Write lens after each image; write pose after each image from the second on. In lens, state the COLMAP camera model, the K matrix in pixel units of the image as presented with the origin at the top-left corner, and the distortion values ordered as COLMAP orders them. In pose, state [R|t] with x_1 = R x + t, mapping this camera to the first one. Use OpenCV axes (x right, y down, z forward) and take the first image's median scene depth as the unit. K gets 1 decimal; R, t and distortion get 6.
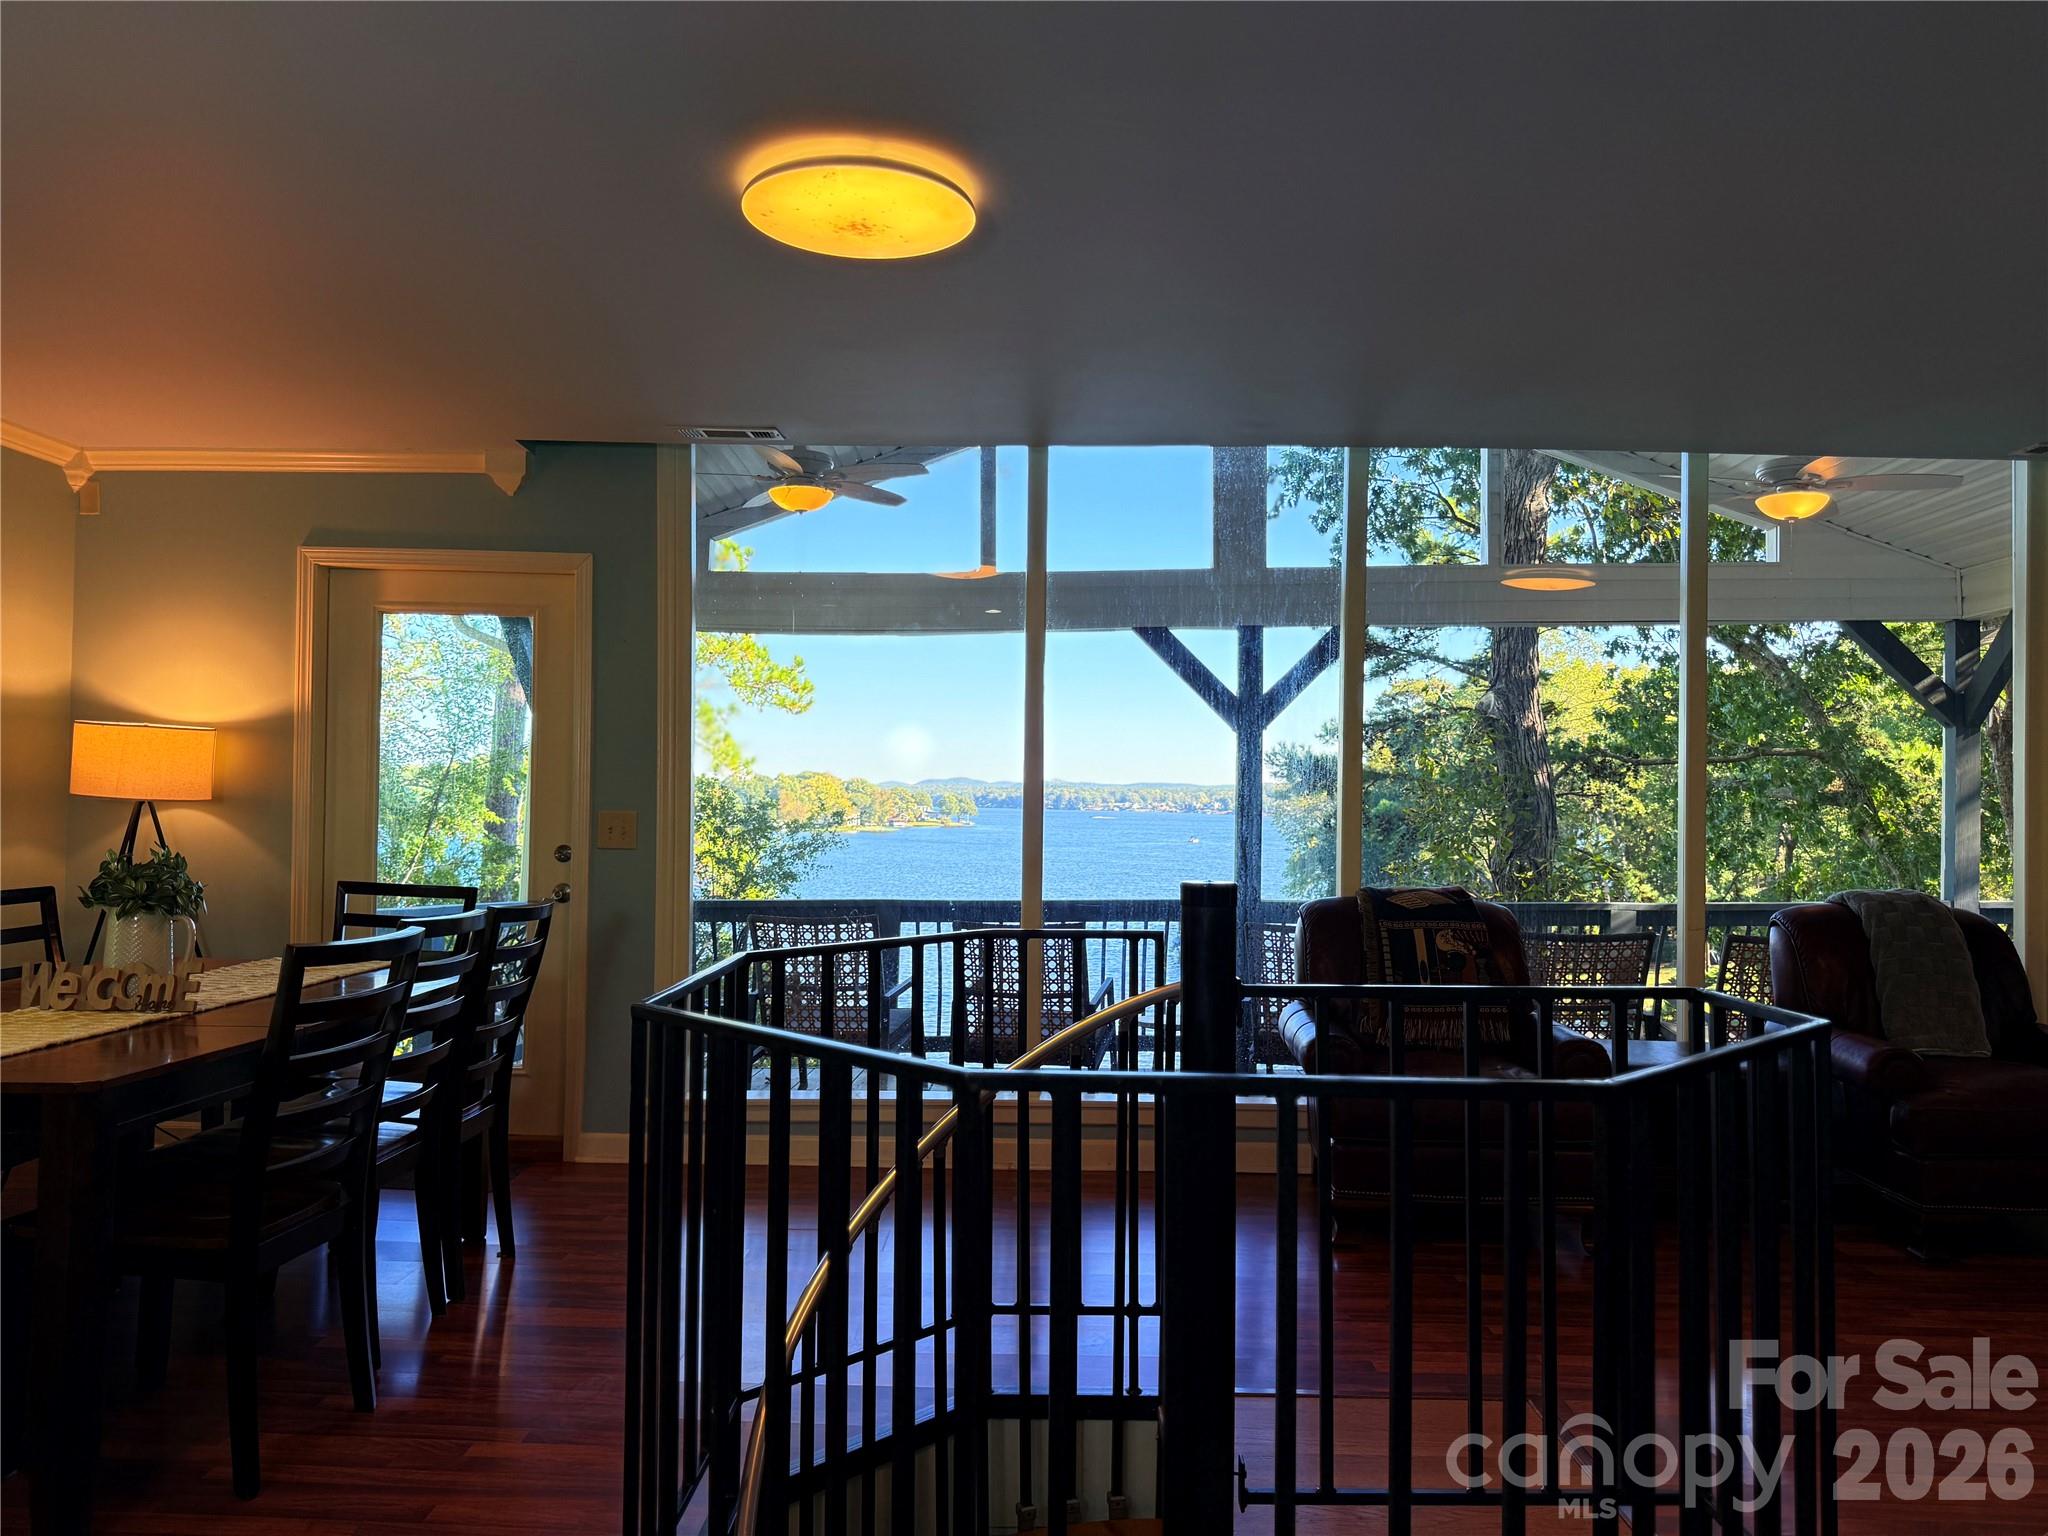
lens RADIAL K [[1432.6, 0, 1020.6], [0, 1432.6, 780.8], [0, 0, 1]] dist [0.022956, -0.019376]
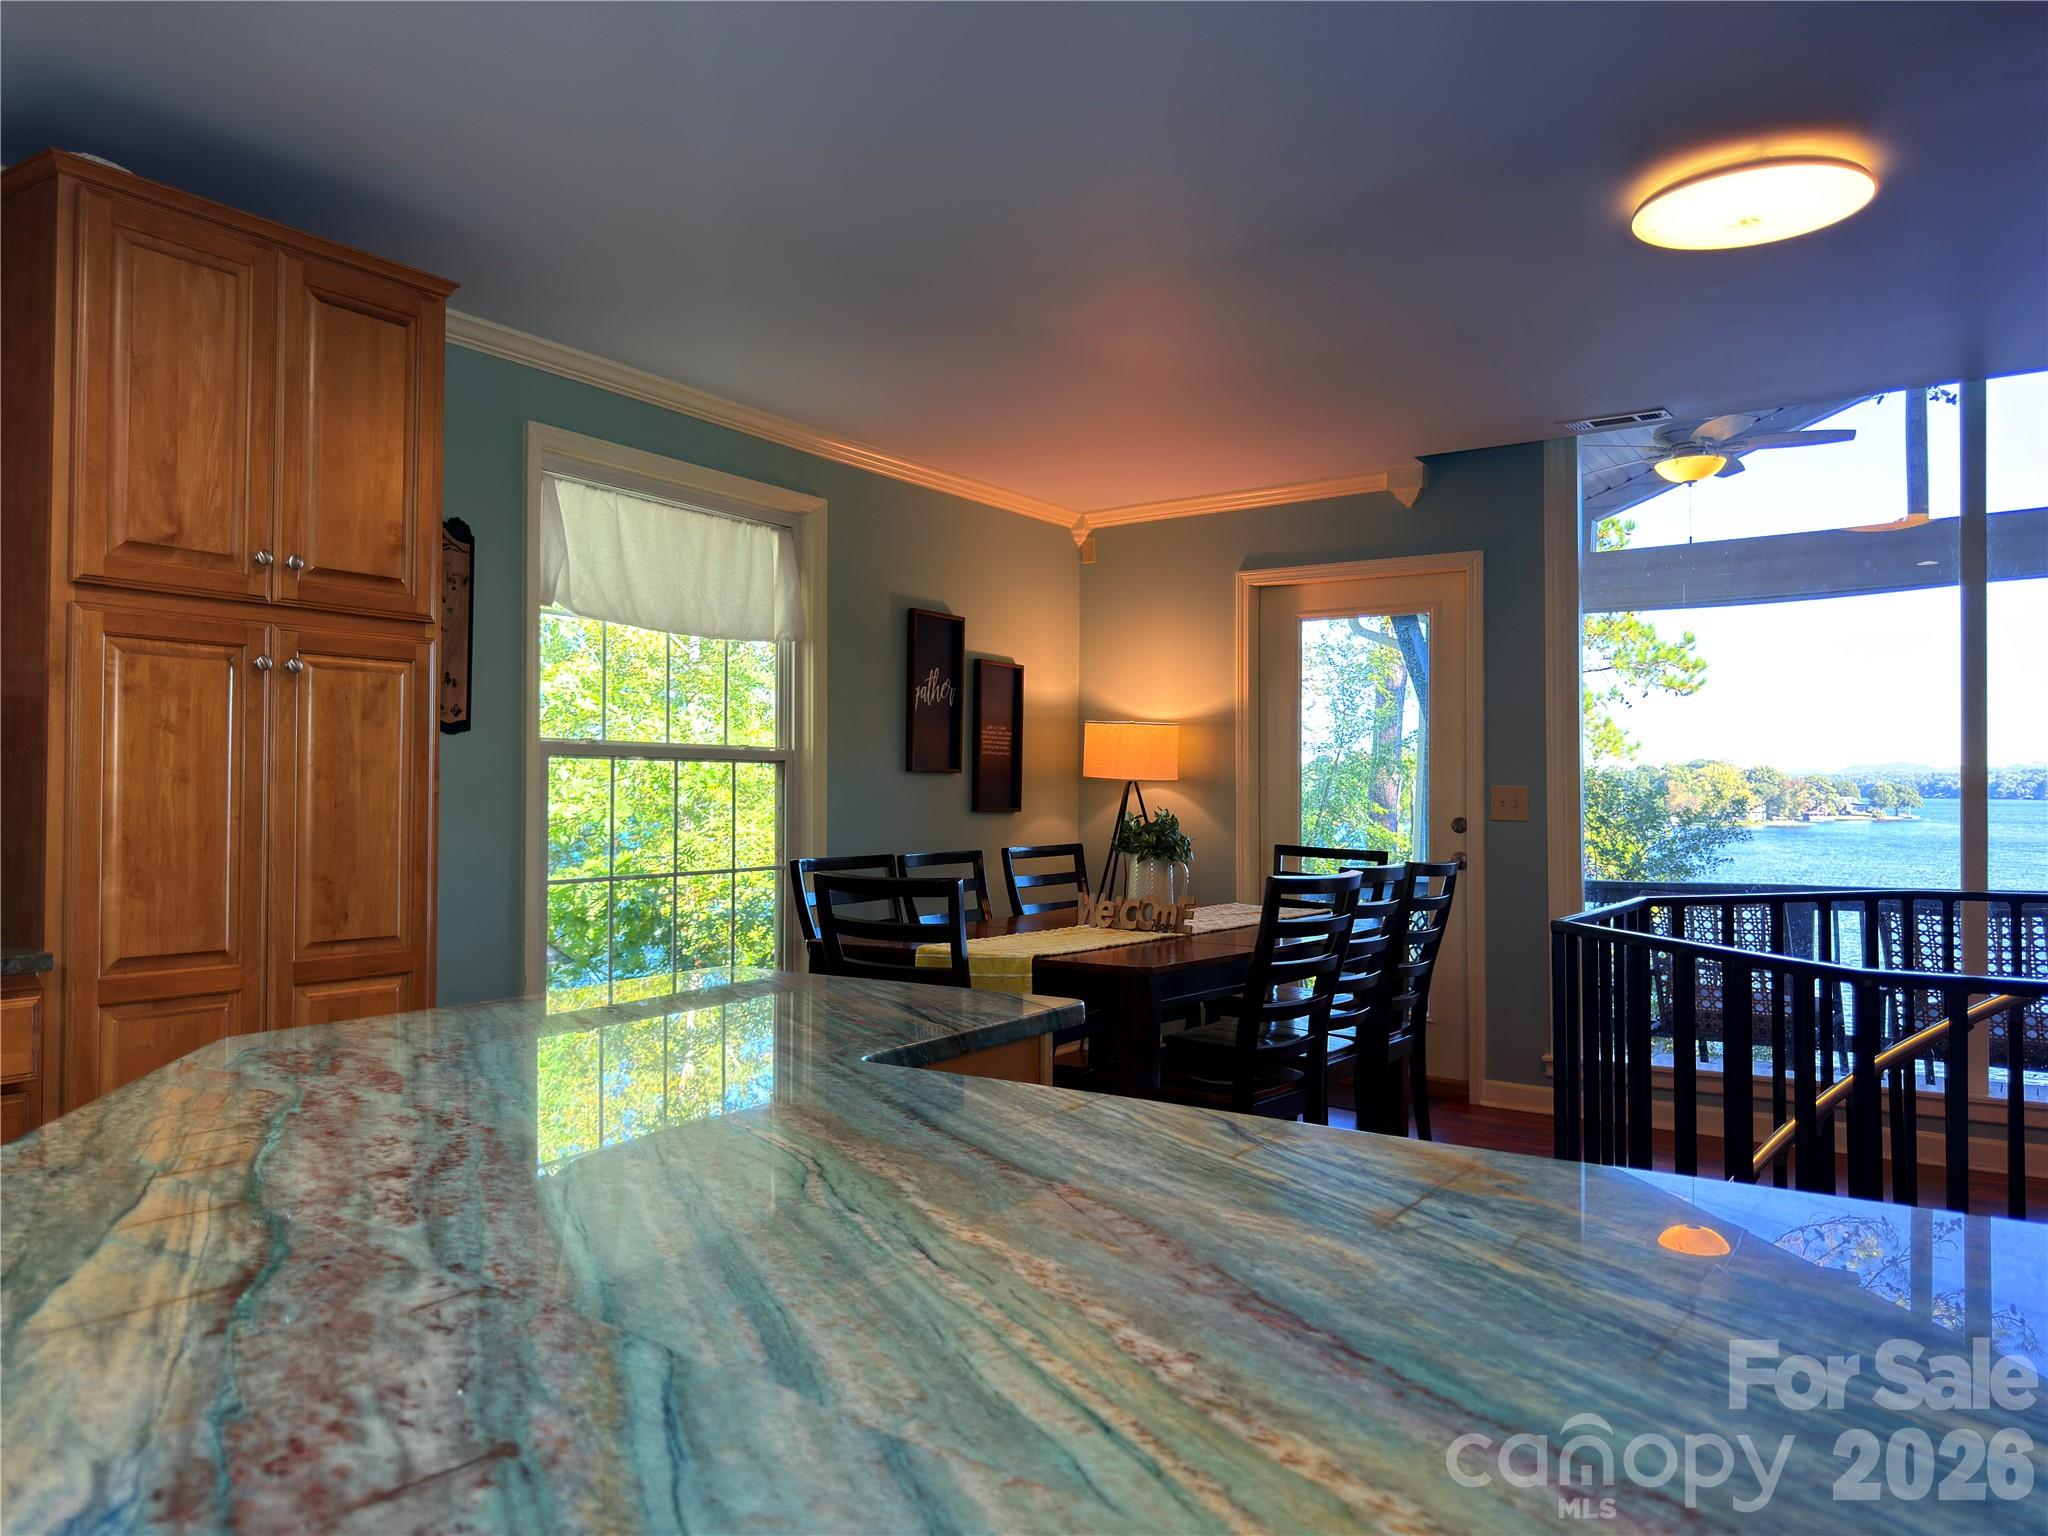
lens RADIAL K [[1432.6, 0, 1016.3], [0, 1432.6, 765.0], [0, 0, 1]] dist [0.022956, -0.019376]
pose [[0.829907, -0.019101, -0.557575, 0.014858], [0.015347, 0.999817, -0.011408, 0.012630], [0.557691, 0.000910, 0.830048, -0.109830]]
